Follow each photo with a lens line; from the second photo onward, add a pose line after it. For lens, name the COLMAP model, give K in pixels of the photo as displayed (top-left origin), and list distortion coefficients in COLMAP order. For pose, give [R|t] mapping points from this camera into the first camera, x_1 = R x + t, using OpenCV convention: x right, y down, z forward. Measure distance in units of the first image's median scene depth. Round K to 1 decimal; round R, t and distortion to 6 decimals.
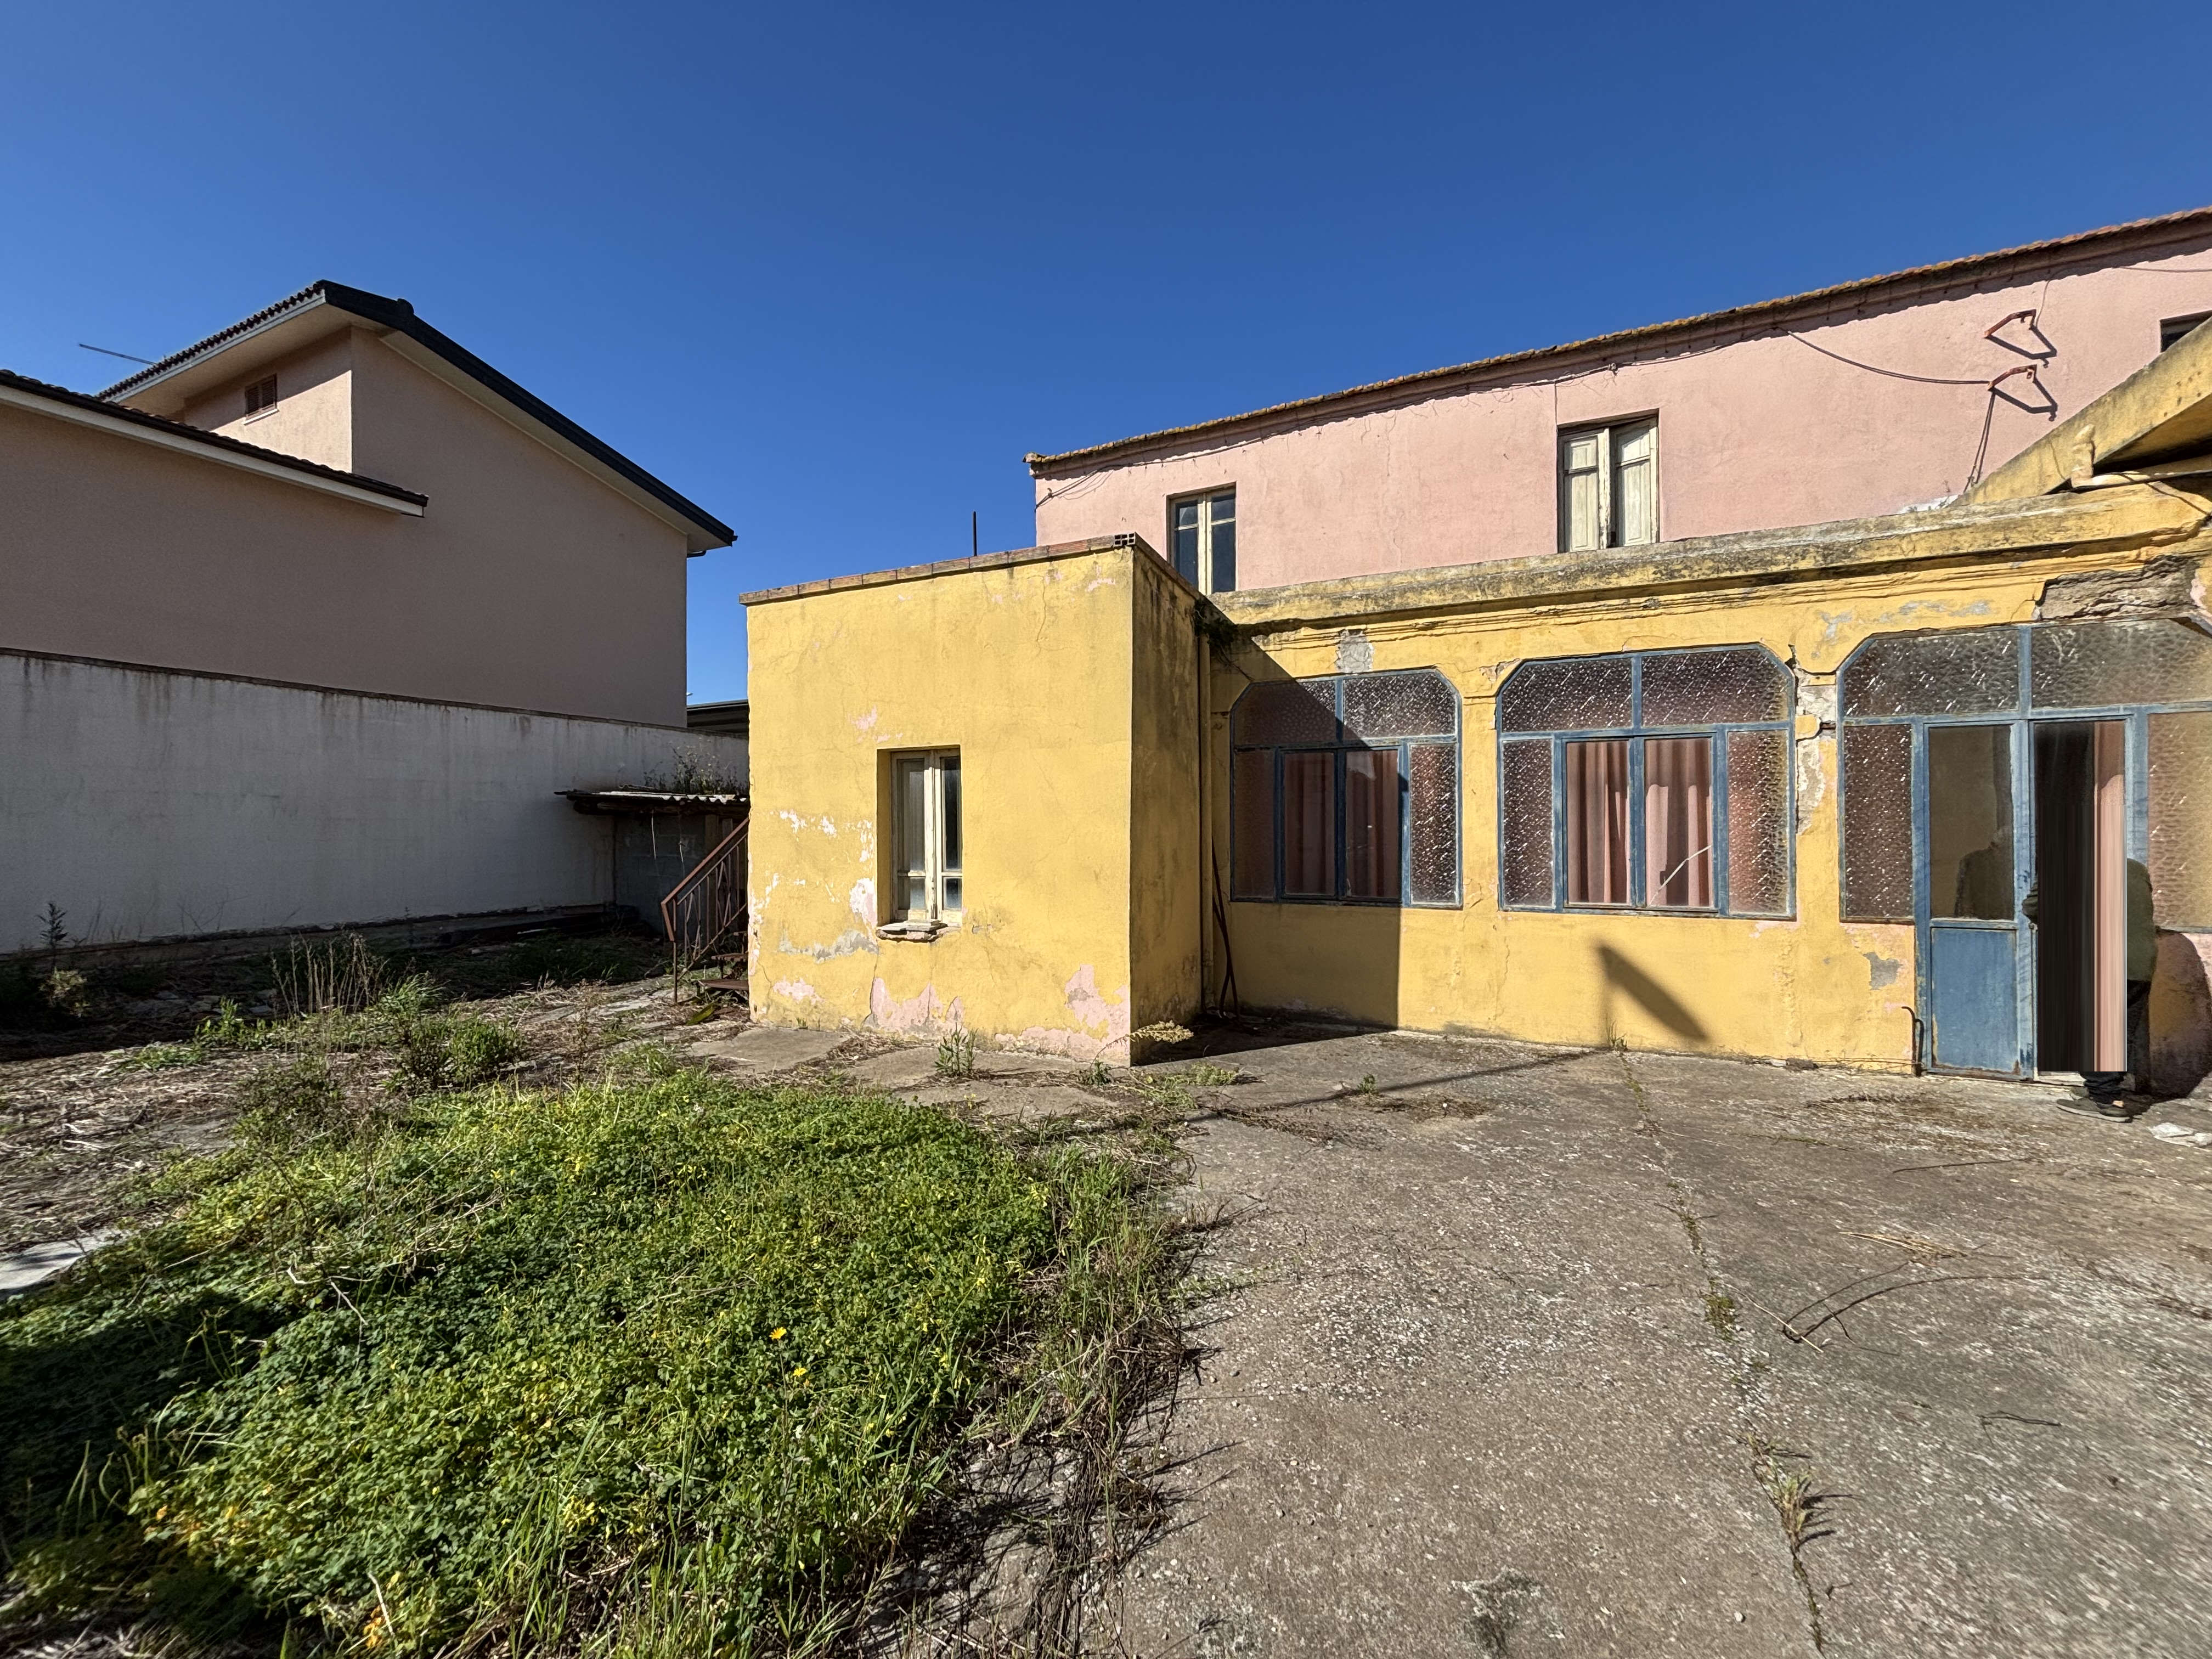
lens RADIAL K [[887.2, 0, 1104.4], [0, 887.2, 826.7], [0, 0, 1]] dist [-0.000154, -0.000290]
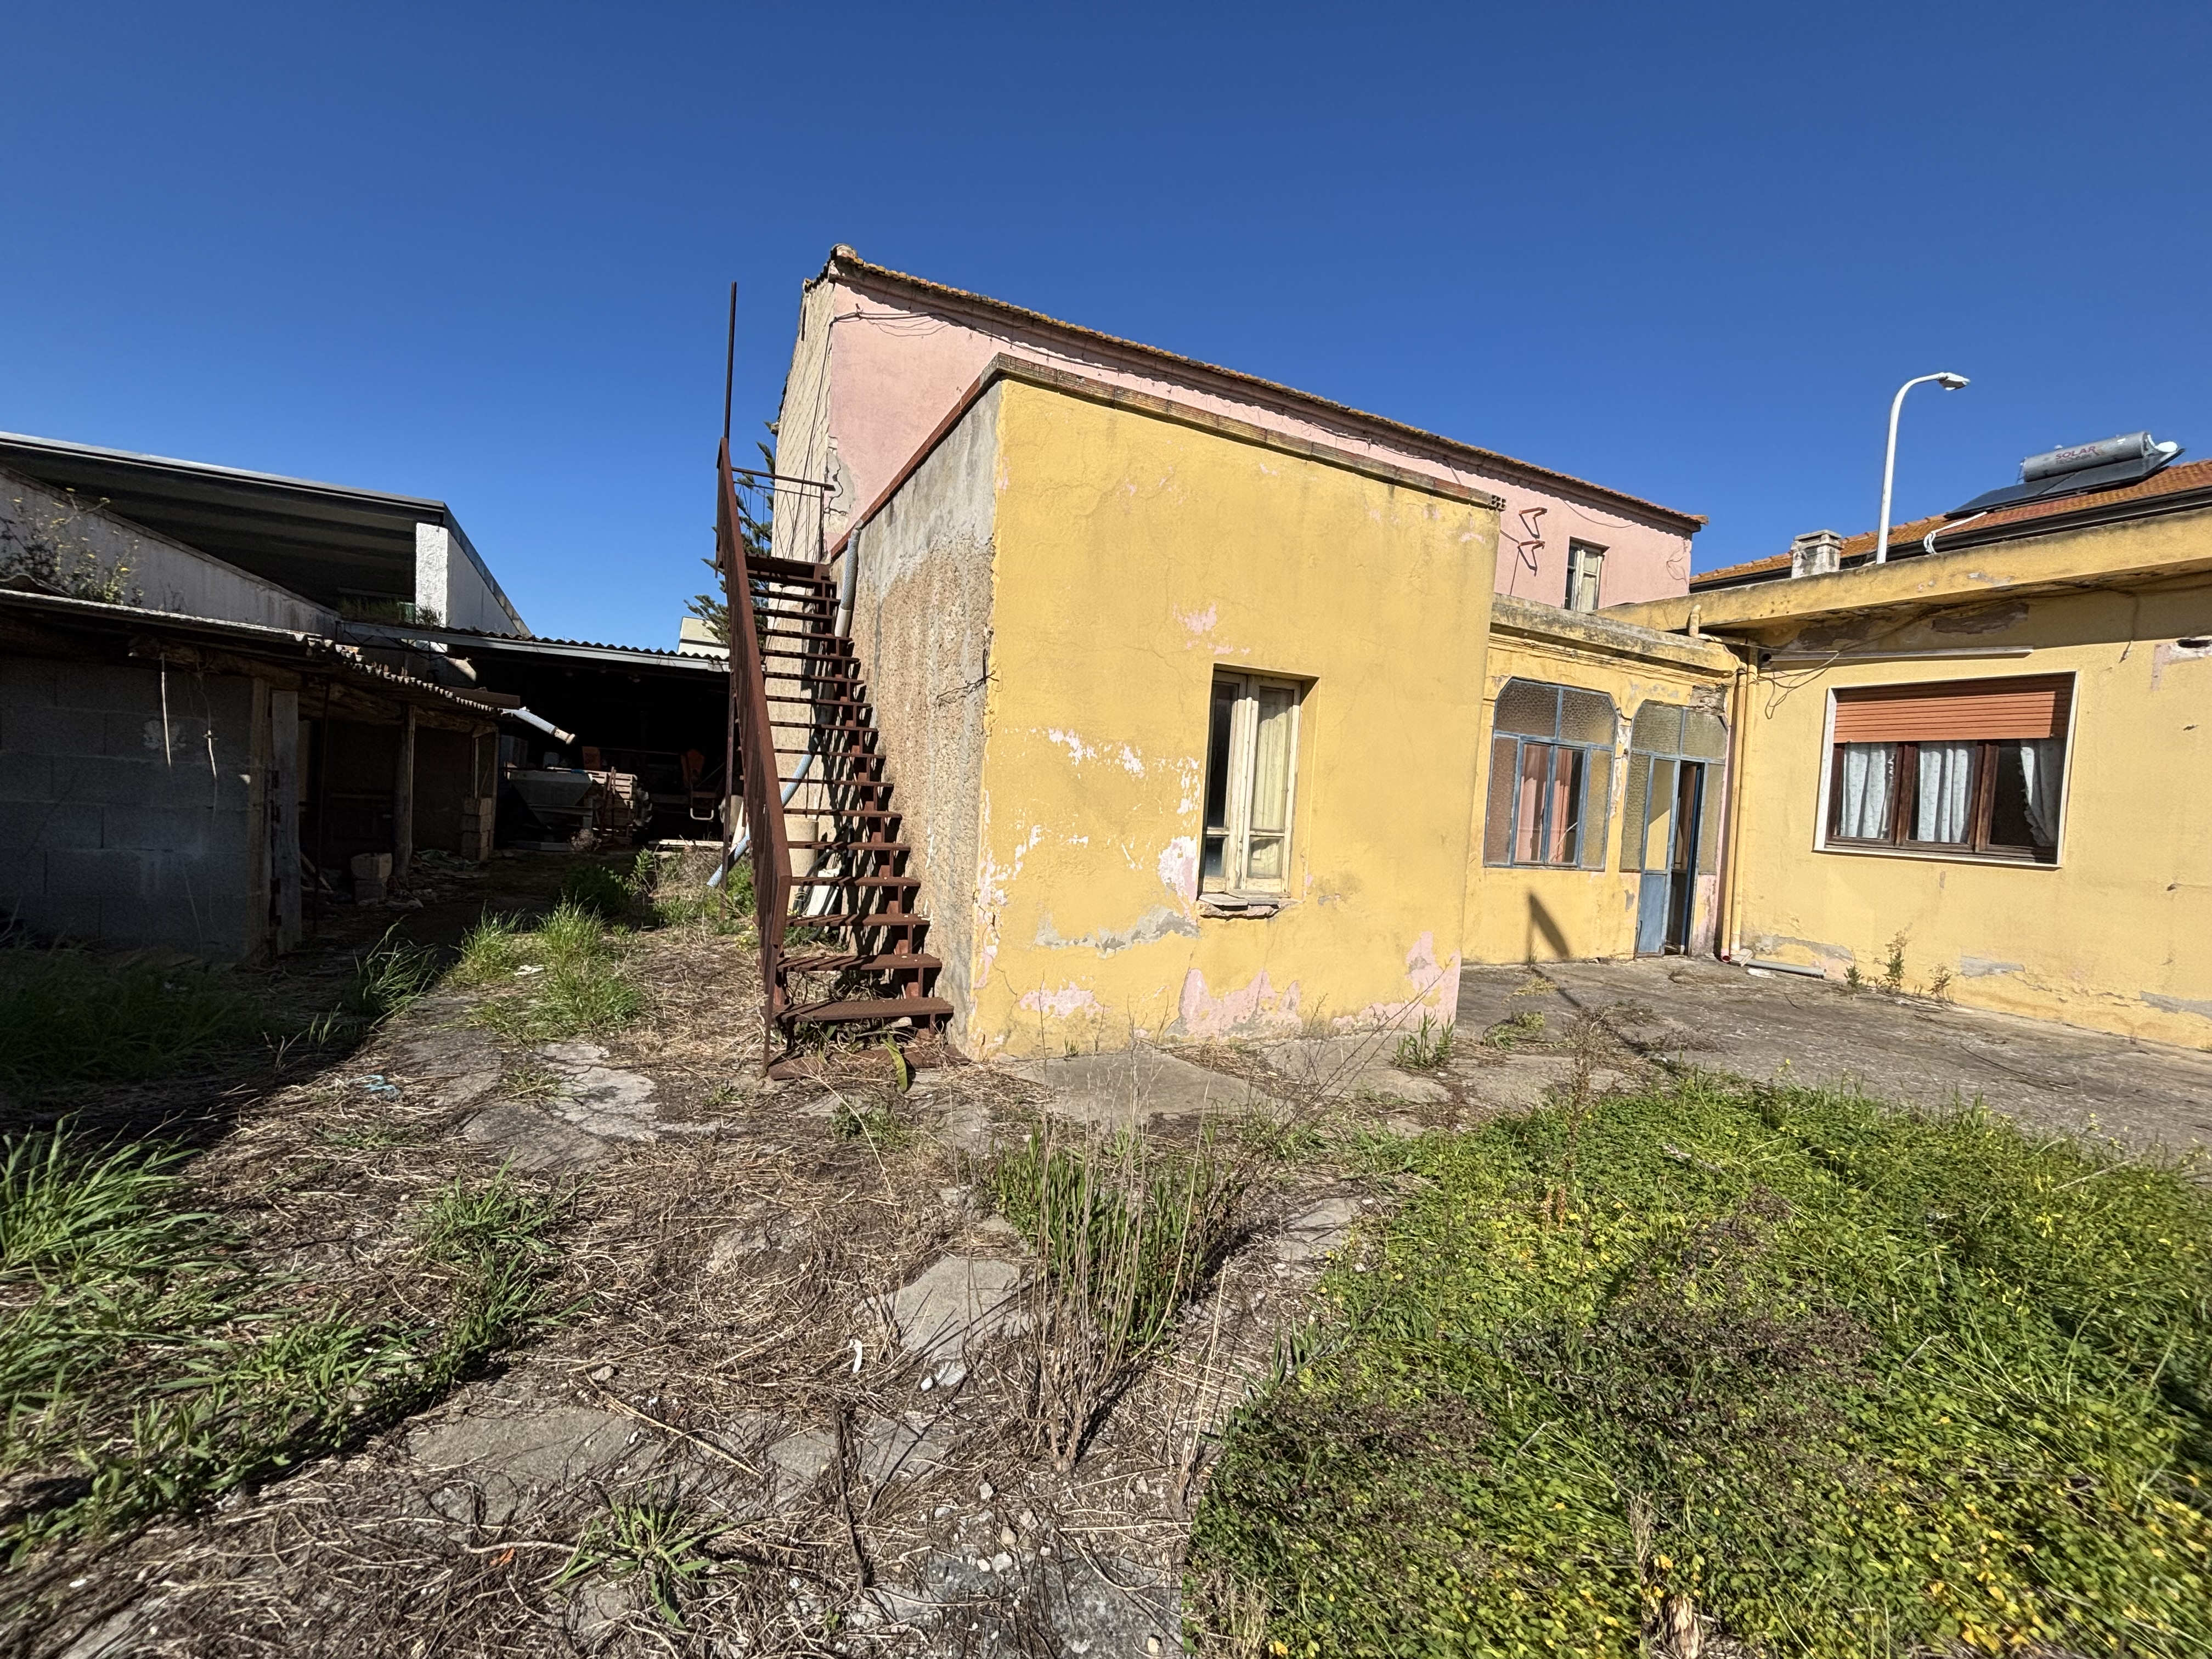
lens RADIAL K [[887.2, 0, 1103.1], [0, 887.2, 828.6], [0, 0, 1]] dist [-0.000154, -0.000290]
pose [[0.633132, 0.017599, 0.773844, -1.063152], [-0.069291, 0.997016, 0.034018, 0.037896], [-0.770936, -0.075159, 0.632462, 0.713971]]
